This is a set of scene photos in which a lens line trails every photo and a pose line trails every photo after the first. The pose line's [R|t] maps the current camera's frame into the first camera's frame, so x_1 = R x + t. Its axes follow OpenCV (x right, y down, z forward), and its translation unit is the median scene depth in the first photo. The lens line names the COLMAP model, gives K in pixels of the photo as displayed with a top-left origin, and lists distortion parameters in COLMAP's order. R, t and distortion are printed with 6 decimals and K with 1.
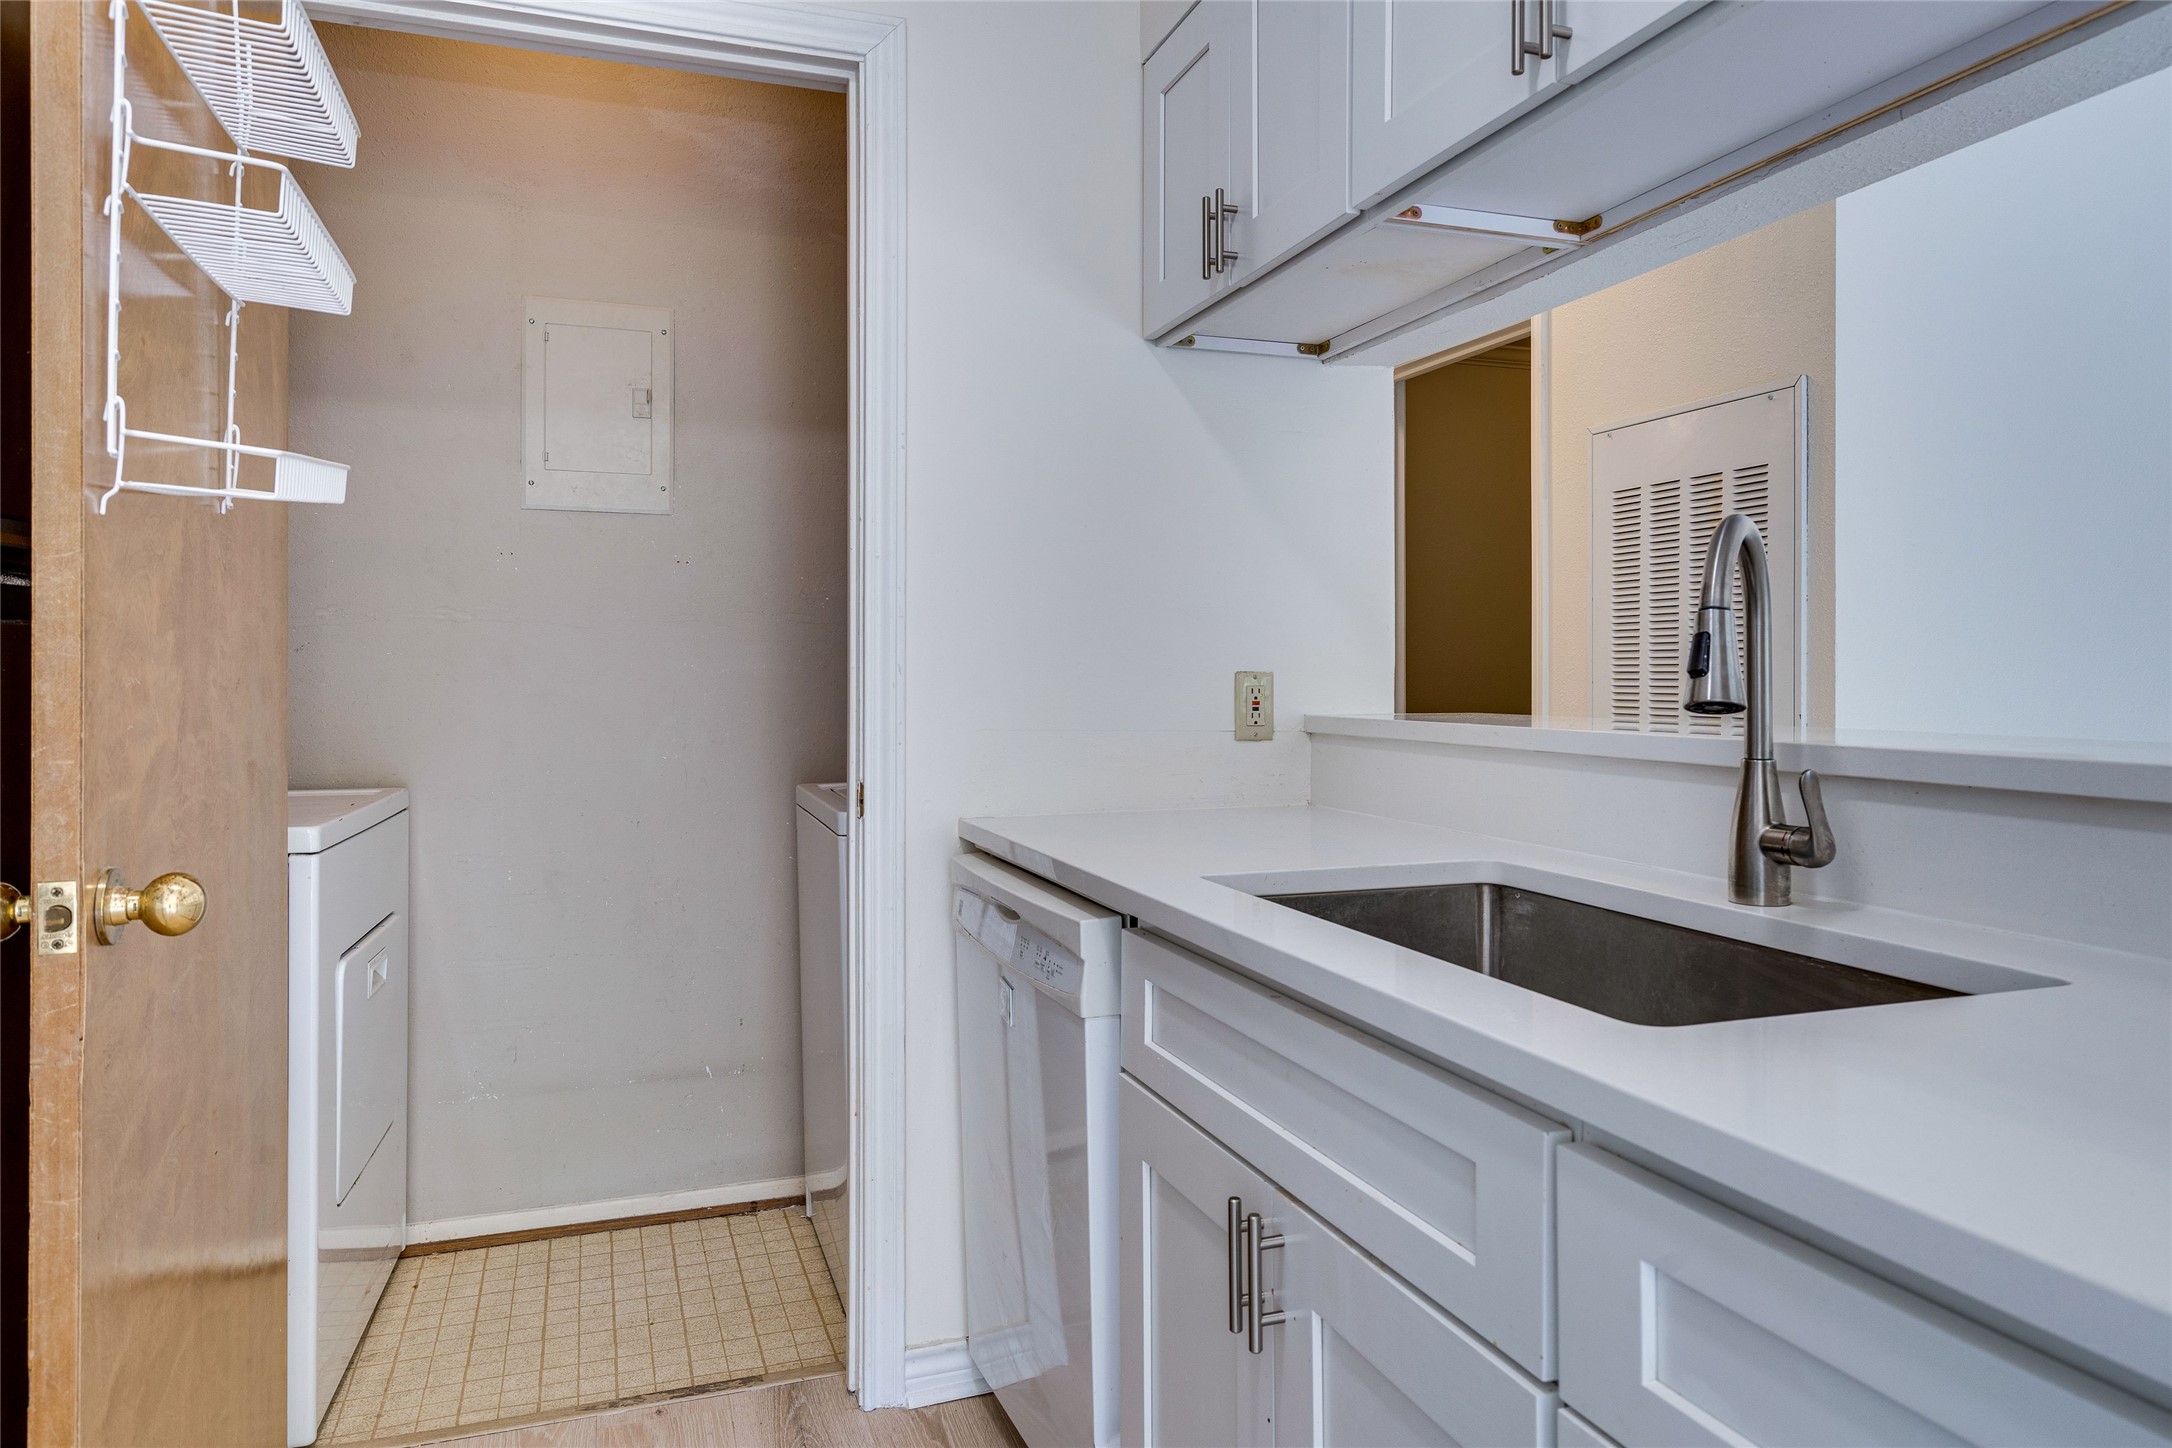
lens RADIAL K [[1356.6, 0, 1060.2], [0, 1356.6, 688.2], [0, 0, 1]] dist [0.009514, 0.000364]
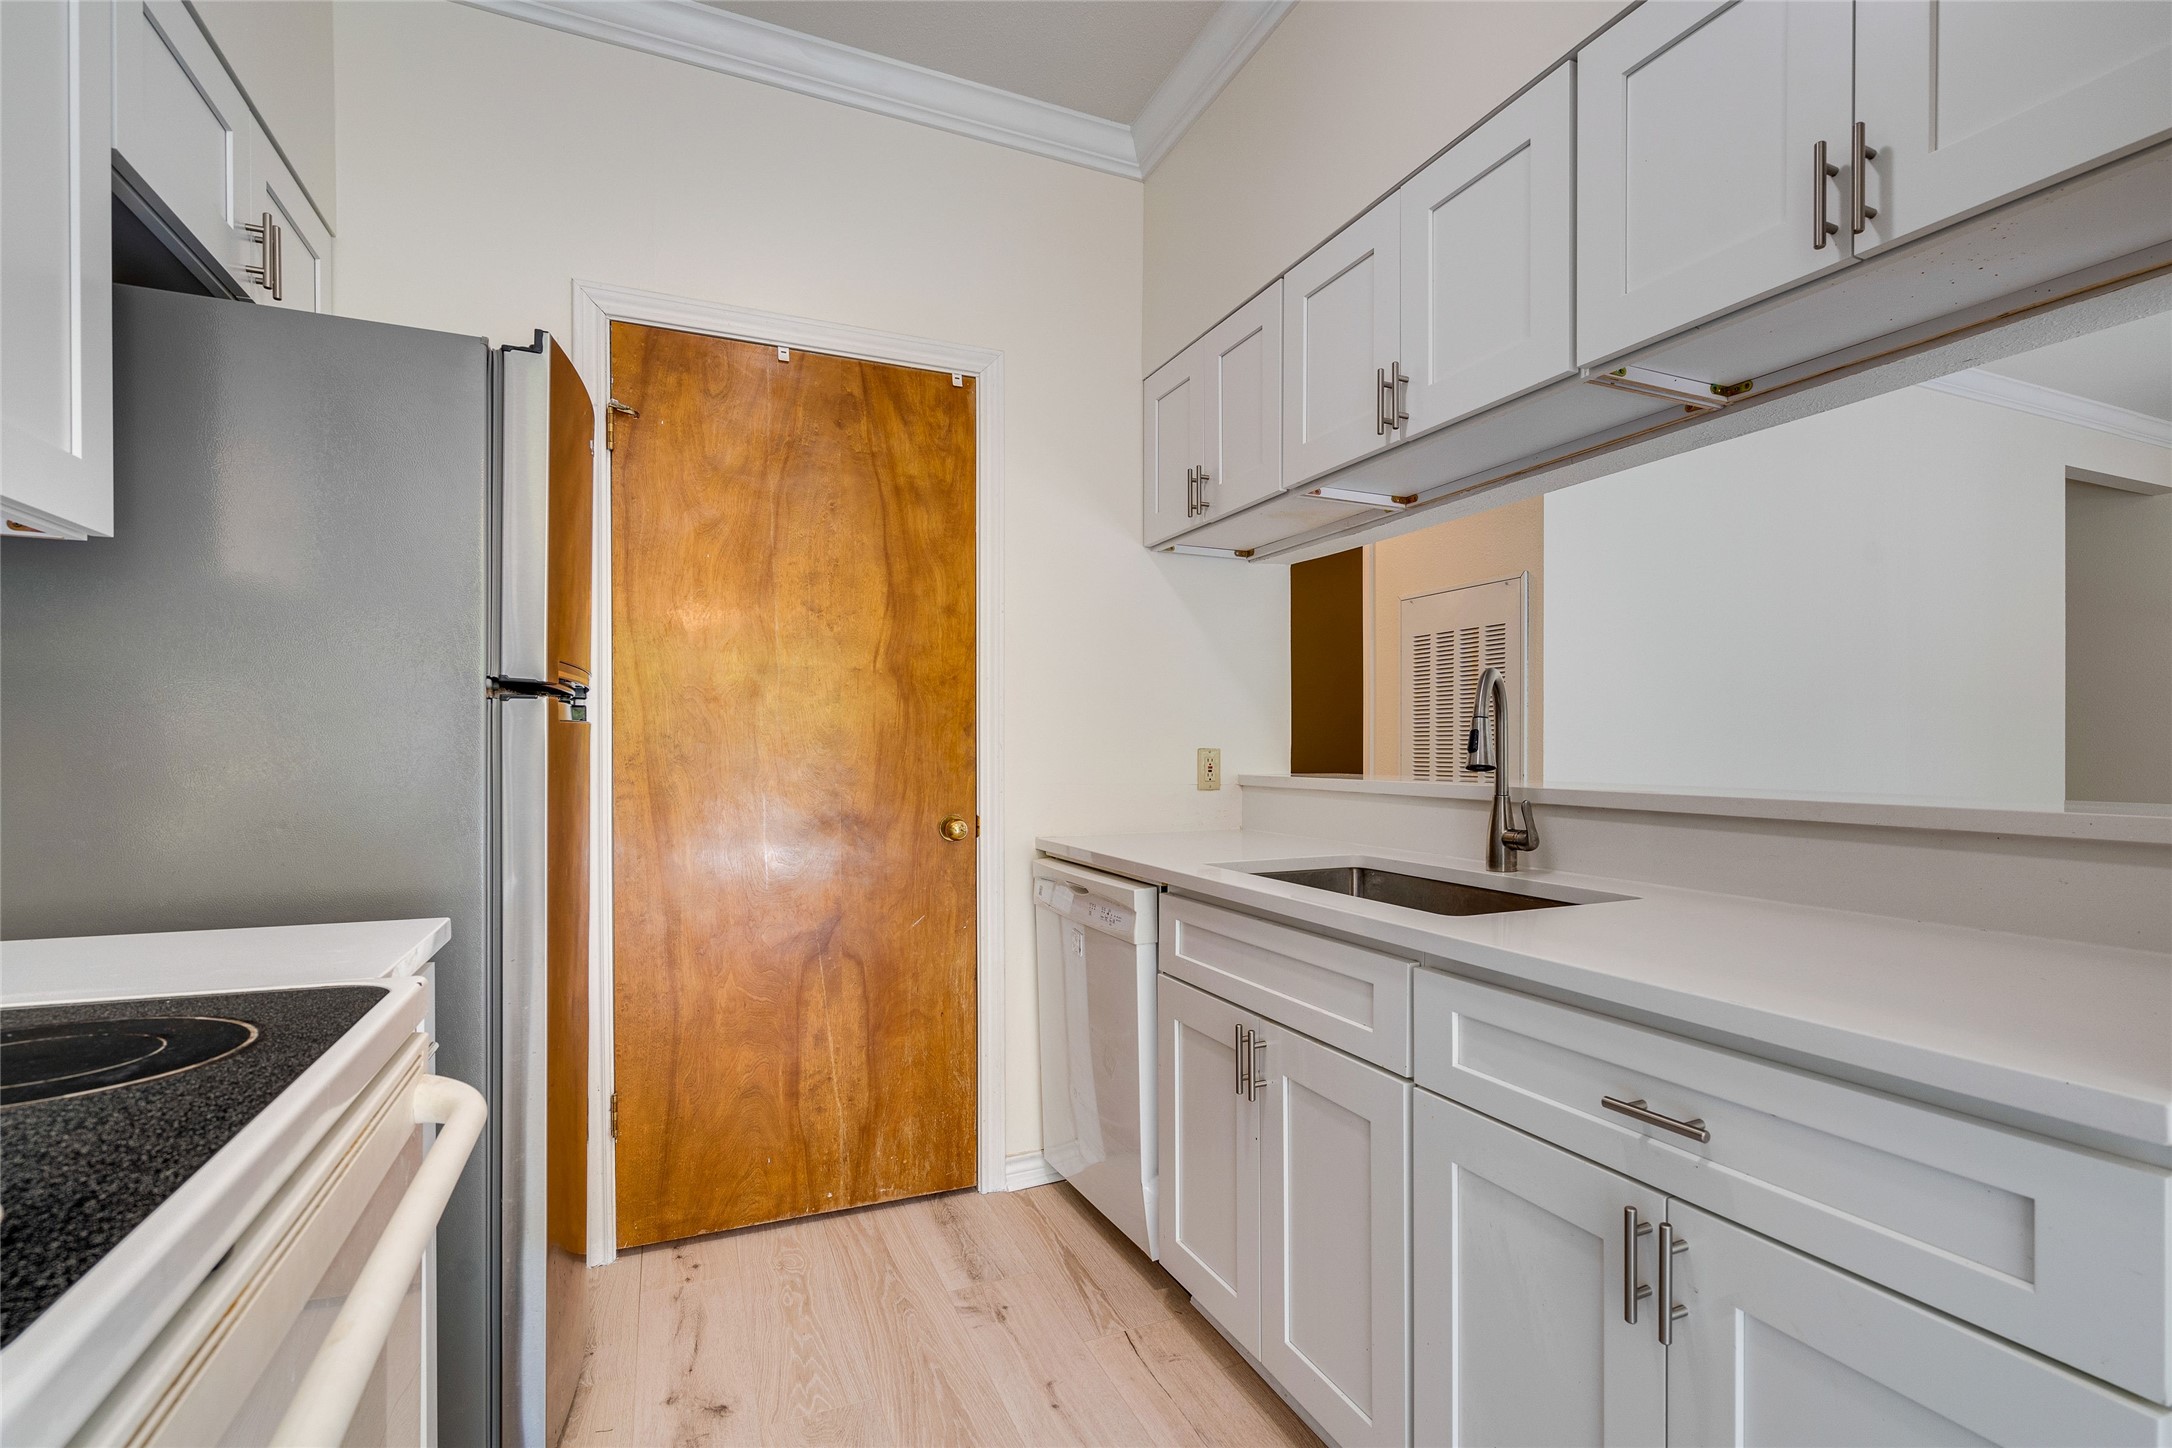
lens RADIAL K [[1000.0, 0, 1093.6], [0, 1000.0, 765.7], [0, 0, 1]] dist [-0.006527, 0.000241]
pose [[0.995917, -0.000942, 0.090269, -0.125331], [0.000331, 0.999977, 0.006787, 0.000738], [-0.090273, -0.006729, 0.995894, -0.235782]]
